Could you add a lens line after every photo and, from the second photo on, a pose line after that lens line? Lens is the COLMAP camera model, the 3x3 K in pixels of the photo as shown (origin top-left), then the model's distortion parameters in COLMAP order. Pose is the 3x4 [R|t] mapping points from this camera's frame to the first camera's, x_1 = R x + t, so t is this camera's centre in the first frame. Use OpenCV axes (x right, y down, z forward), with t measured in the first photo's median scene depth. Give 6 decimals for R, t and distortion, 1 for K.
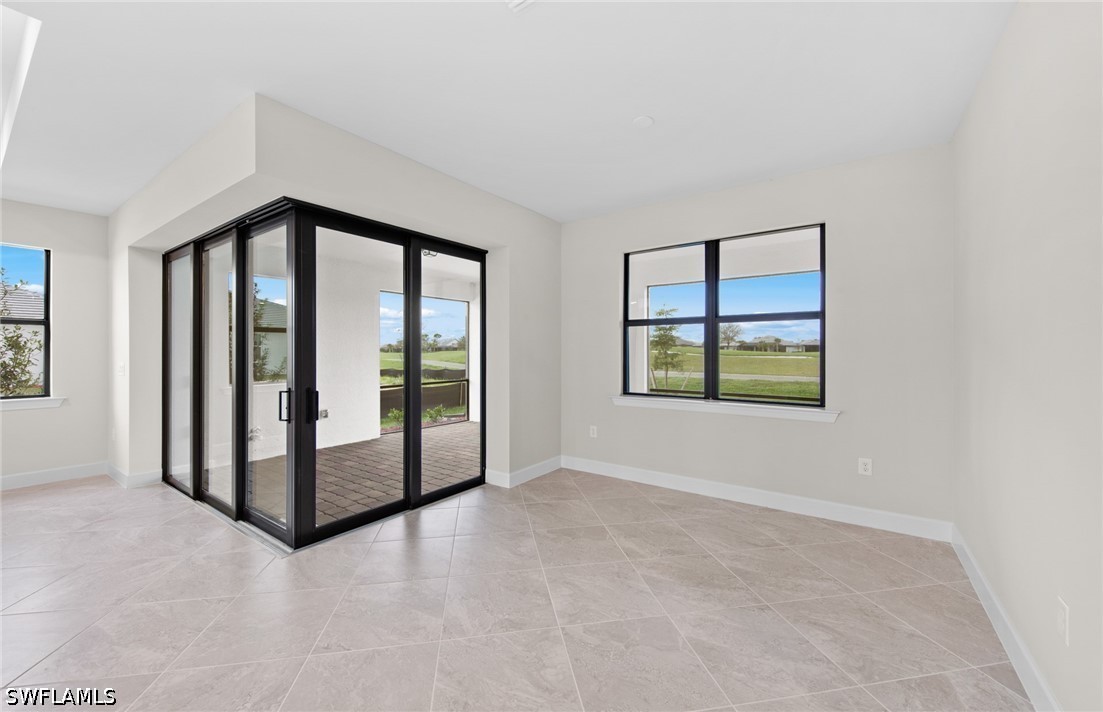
lens RADIAL K [[424.2, 0, 550.4], [0, 424.2, 344.4], [0, 0, 1]] dist [0.013939, -0.006470]
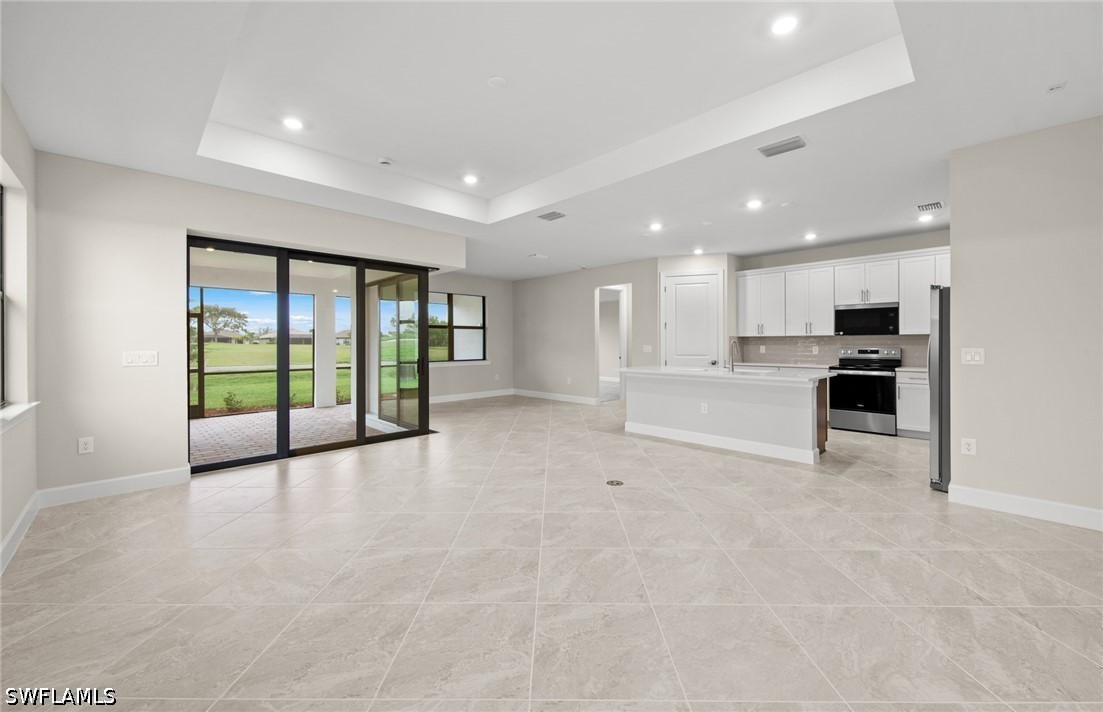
lens RADIAL K [[424.2, 0, 550.4], [0, 424.2, 344.4], [0, 0, 1]] dist [0.013939, -0.006470]
pose [[0.178567, -0.004576, 0.983917, -1.795079], [-0.010731, 0.999921, 0.006598, 0.015490], [-0.983869, -0.011736, 0.178504, 0.038564]]
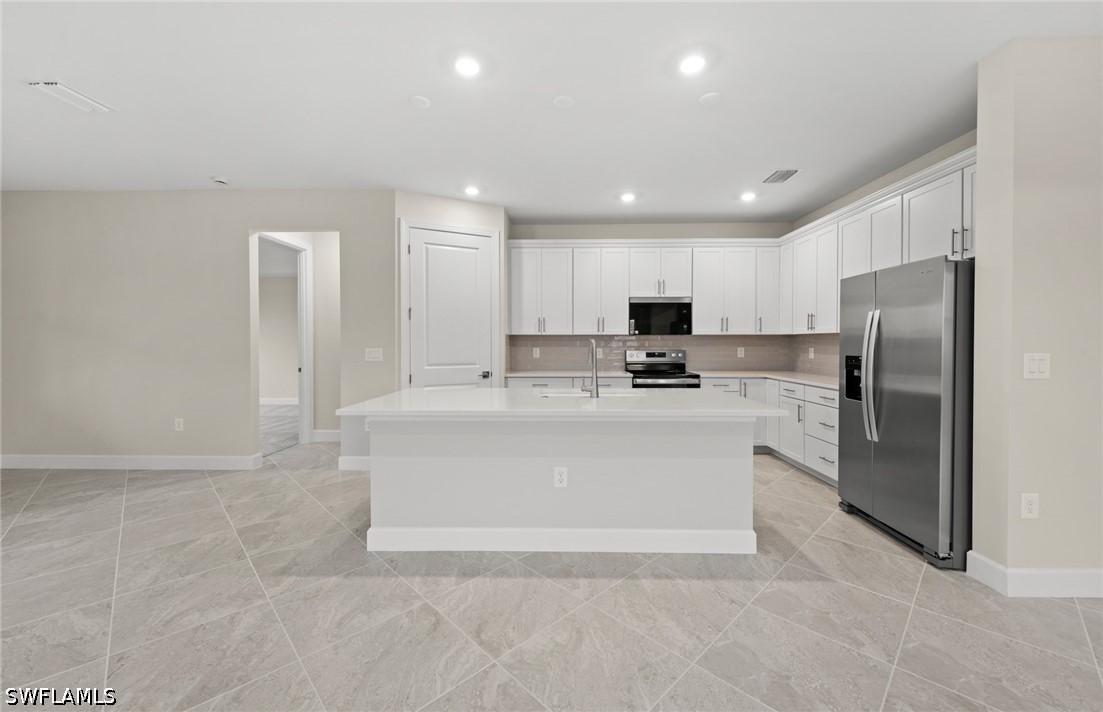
lens RADIAL K [[421.4, 0, 551.8], [0, 421.4, 349.7], [0, 0, 1]] dist [0.013851, -0.006254]
pose [[-0.564899, -0.012928, 0.825059, -0.955021], [-0.011102, 0.999906, 0.008066, 0.017619], [-0.825085, -0.004604, -0.564989, 0.174755]]
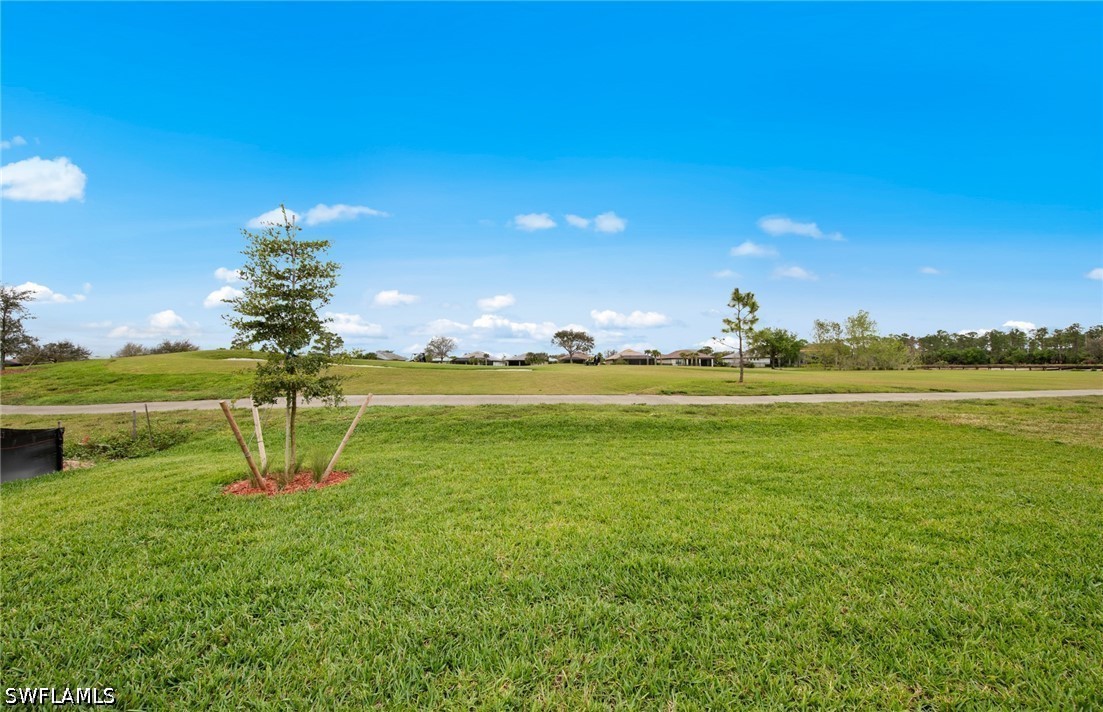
lens RADIAL K [[421.4, 0, 551.8], [0, 421.4, 349.7], [0, 0, 1]] dist [0.013851, -0.006254]
pose [[0.794504, 0.016571, 0.607033, 0.772900], [-0.001082, 0.999665, -0.025872, 0.077197], [-0.607258, 0.019898, 0.794255, 1.939837]]
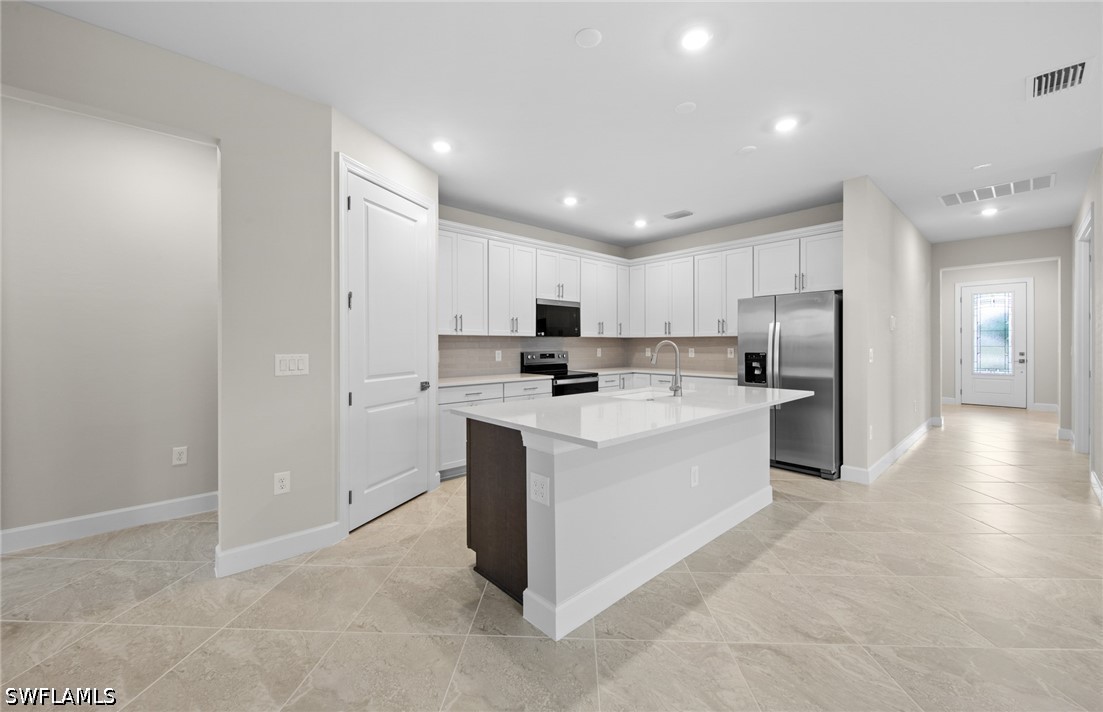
lens RADIAL K [[425.1, 0, 555.9], [0, 425.1, 344.9], [0, 0, 1]] dist [0.012877, -0.006410]
pose [[-0.977647, 0.003395, 0.210224, -0.375910], [0.000625, 0.999912, -0.013243, 0.022856], [-0.210250, -0.012816, -0.977564, 0.483656]]
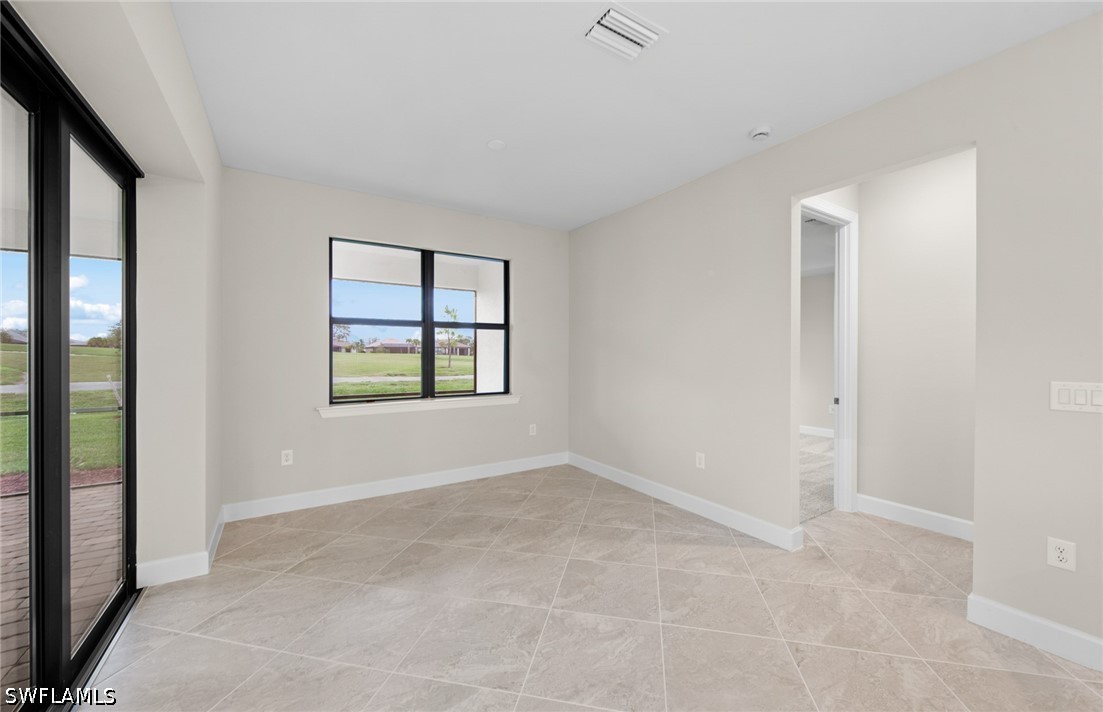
lens RADIAL K [[420.8, 0, 552.9], [0, 420.8, 353.9], [0, 0, 1]] dist [0.014576, -0.005955]
pose [[0.370447, -0.001916, 0.928851, -0.485907], [-0.015825, 0.999840, 0.008374, 0.003020], [-0.928719, -0.017801, 0.370358, 0.303830]]
